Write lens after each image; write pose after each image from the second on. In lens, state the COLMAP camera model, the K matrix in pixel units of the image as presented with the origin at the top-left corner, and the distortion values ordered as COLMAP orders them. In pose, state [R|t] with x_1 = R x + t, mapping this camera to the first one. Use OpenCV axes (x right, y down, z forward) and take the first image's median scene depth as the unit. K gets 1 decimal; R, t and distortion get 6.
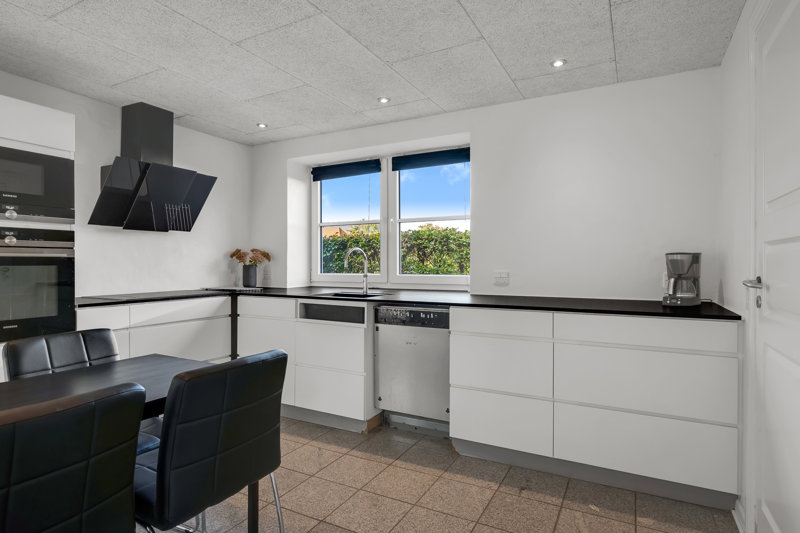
lens RADIAL K [[434.8, 0, 421.5], [0, 434.8, 264.9], [0, 0, 1]] dist [0.007143, 0.000069]
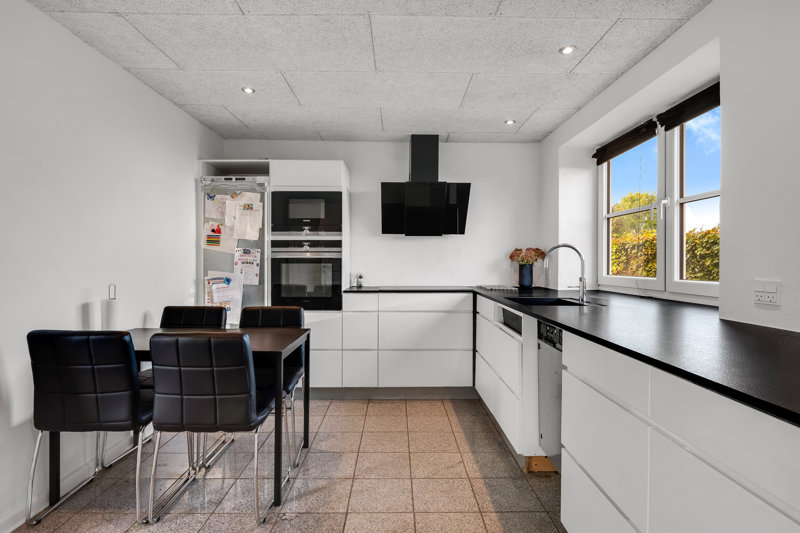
lens RADIAL K [[434.8, 0, 403.4], [0, 434.8, 262.2], [0, 0, 1]] dist [0.007143, 0.000069]
pose [[0.468262, 0.003596, -0.883583, 0.507670], [-0.006176, 0.999981, 0.000796, -0.005079], [0.883568, 0.005085, 0.468275, 0.432614]]
